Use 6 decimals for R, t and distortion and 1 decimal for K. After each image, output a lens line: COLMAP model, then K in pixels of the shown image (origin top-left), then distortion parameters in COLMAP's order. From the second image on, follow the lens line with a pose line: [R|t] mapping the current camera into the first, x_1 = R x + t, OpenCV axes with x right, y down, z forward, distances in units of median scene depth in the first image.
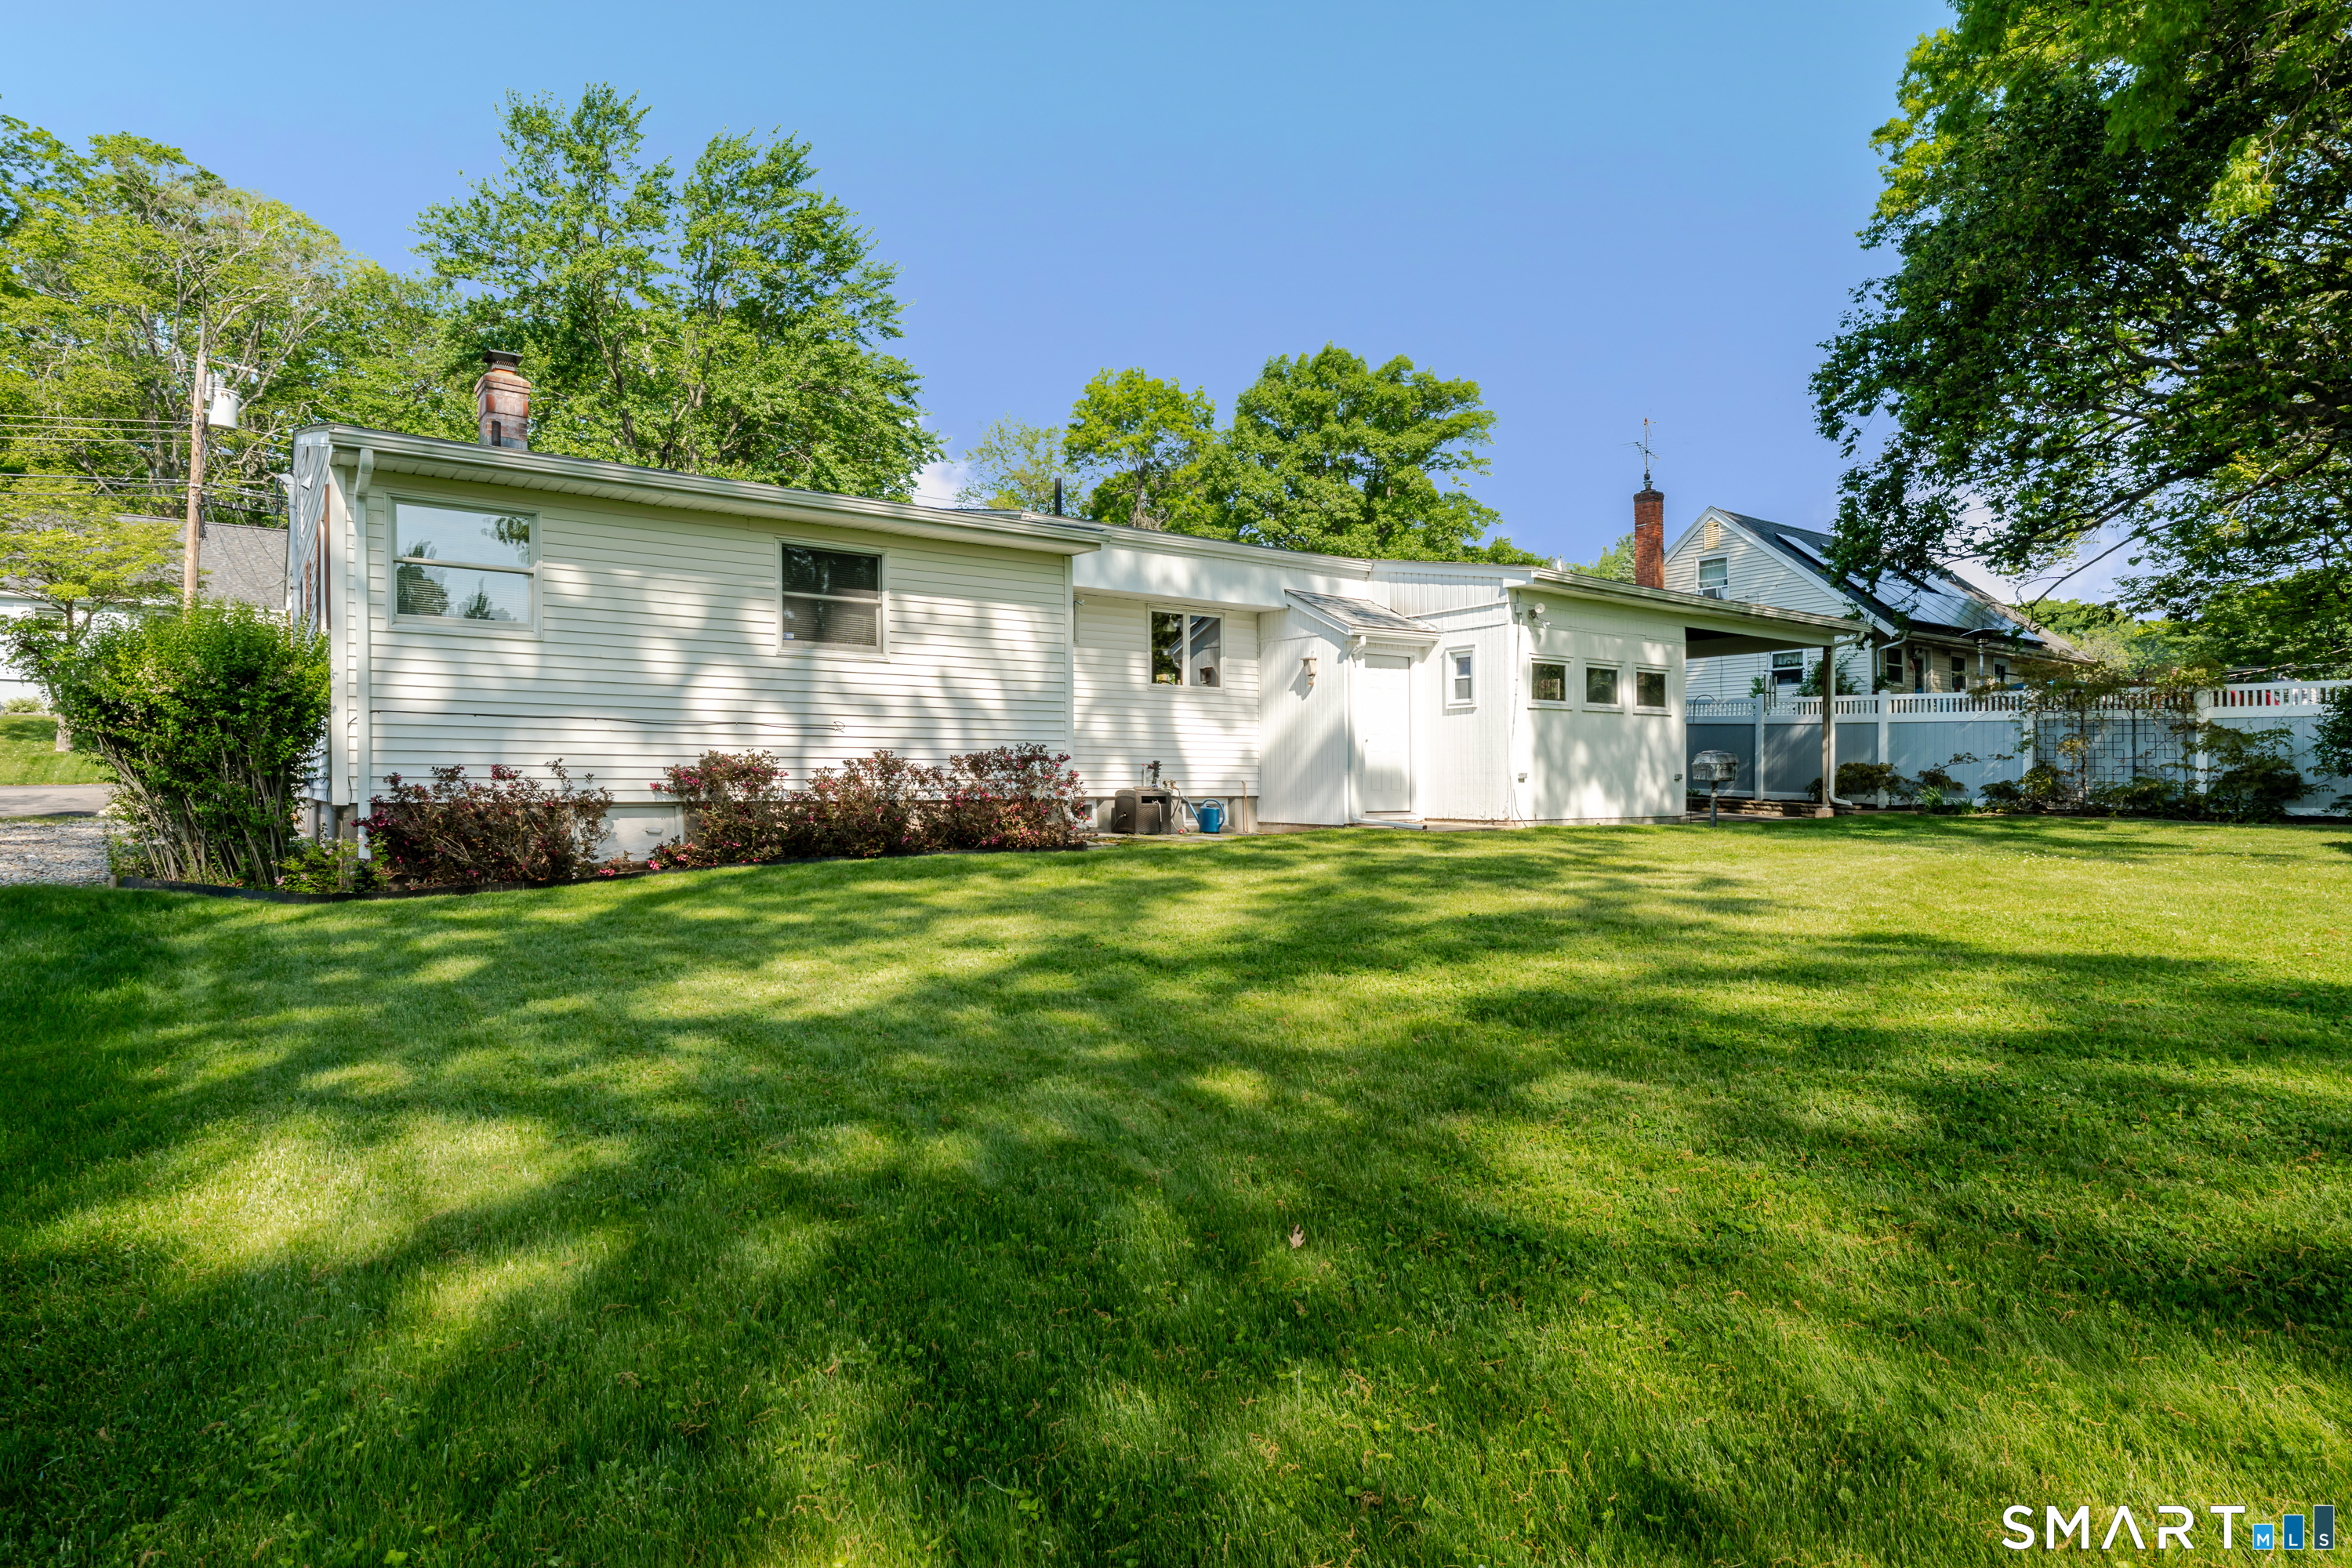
lens RADIAL K [[1268.6, 0, 1161.0], [0, 1268.6, 771.9], [0, 0, 1]] dist [-0.002240, -0.000855]
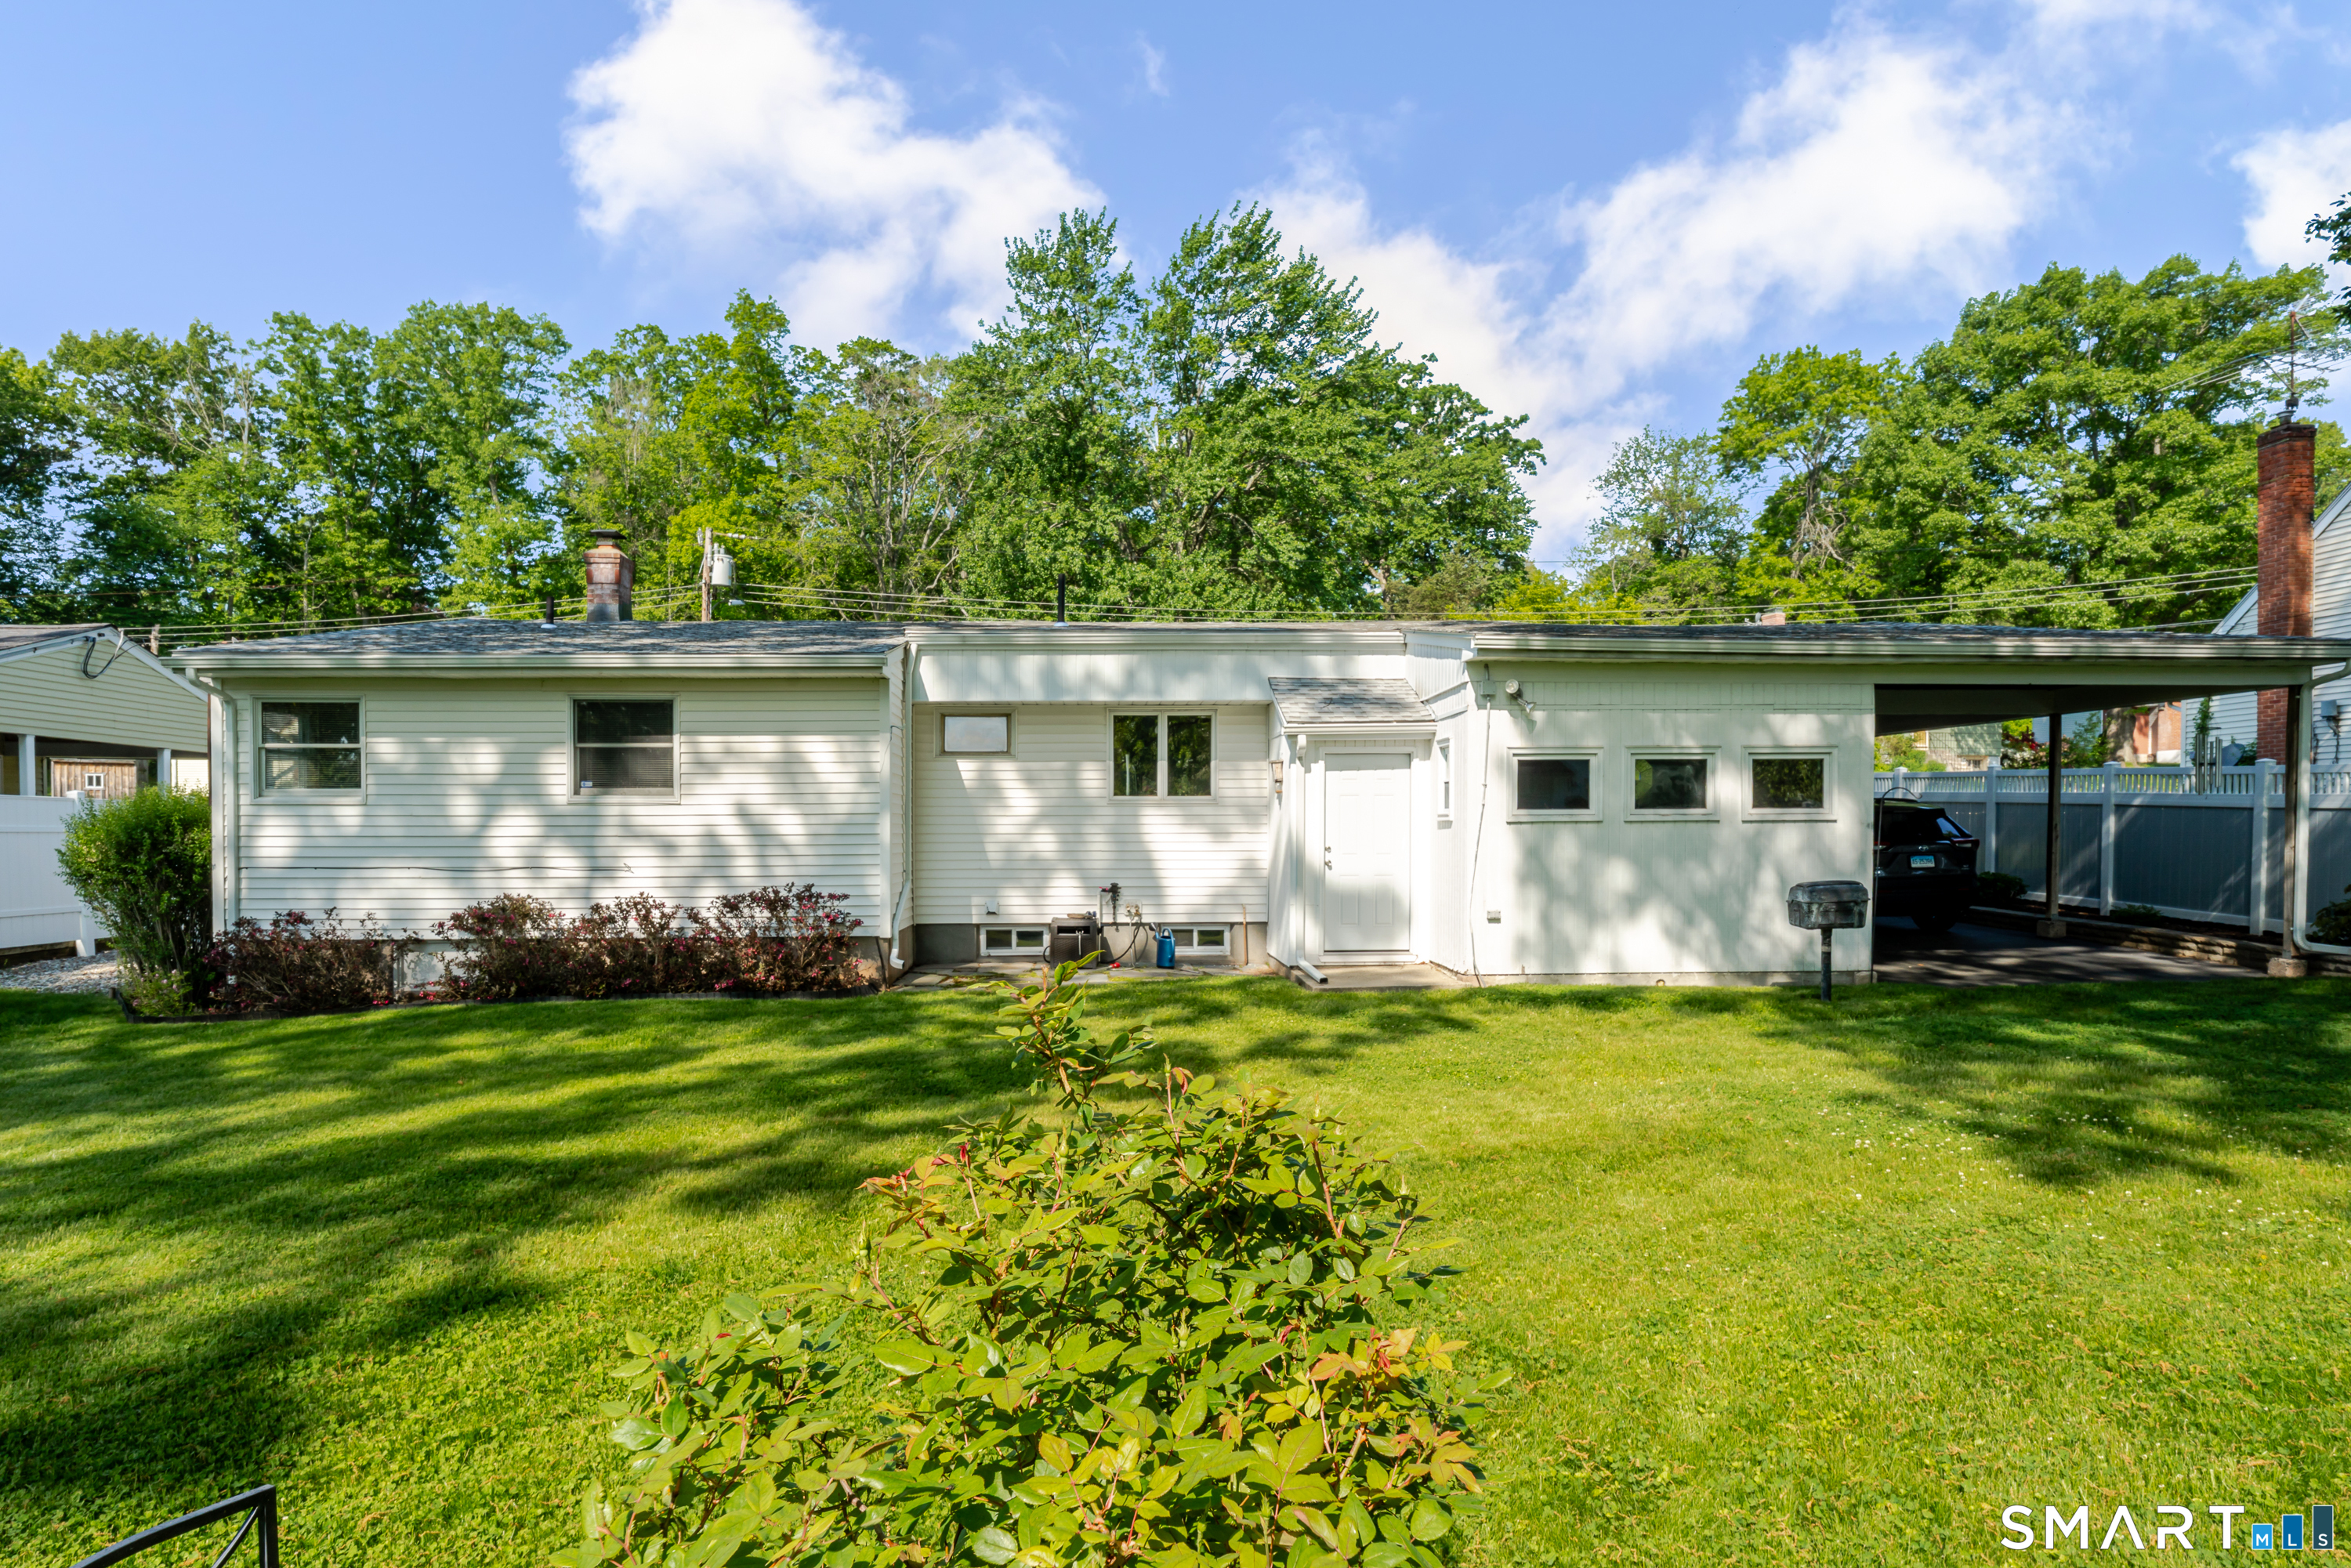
lens RADIAL K [[1278.0, 0, 1183.0], [0, 1278.0, 863.1], [0, 0, 1]] dist [-0.003530, -0.000695]
pose [[0.832655, 0.012107, -0.553660, 0.508535], [0.009374, 0.999310, 0.035949, -0.051705], [0.553713, -0.035123, 0.831966, 0.260842]]
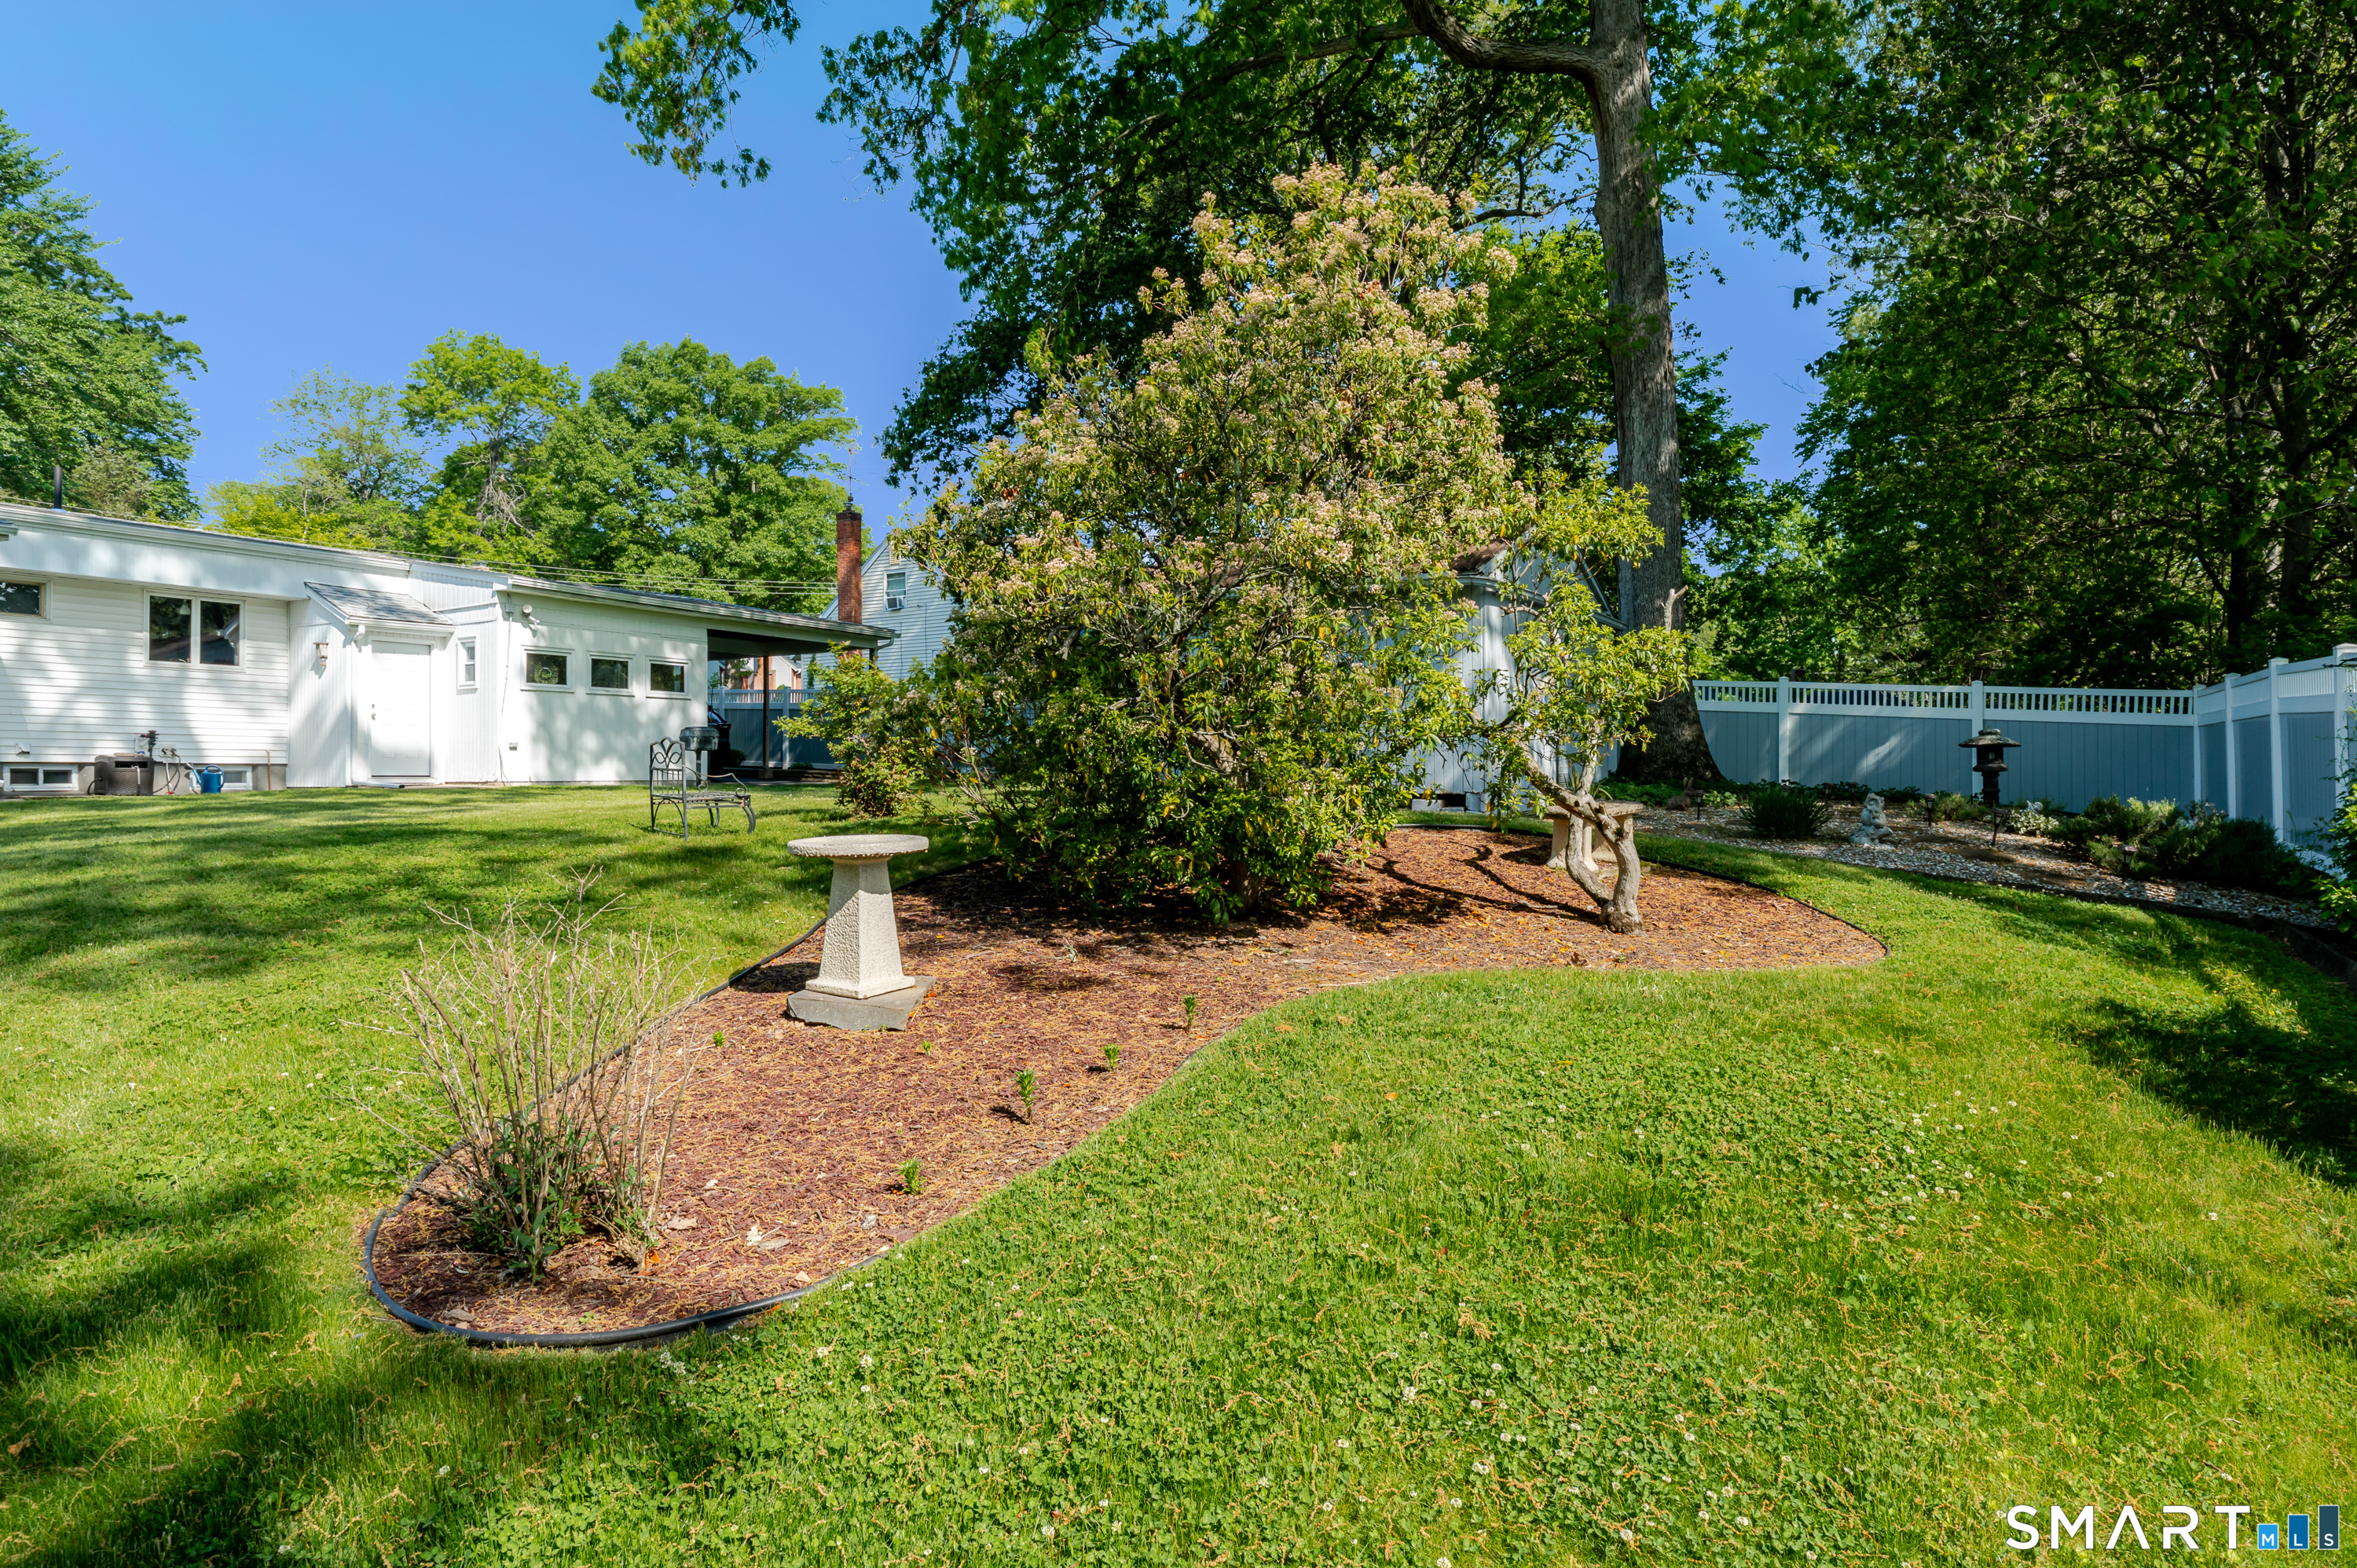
lens RADIAL K [[1271.2, 0, 1163.5], [0, 1271.2, 771.9], [0, 0, 1]] dist [-0.002240, -0.000855]
pose [[0.921876, -0.002855, 0.387474, 0.361211], [0.000796, 0.999985, 0.005474, 0.021141], [-0.387483, -0.004738, 0.921864, -0.348539]]
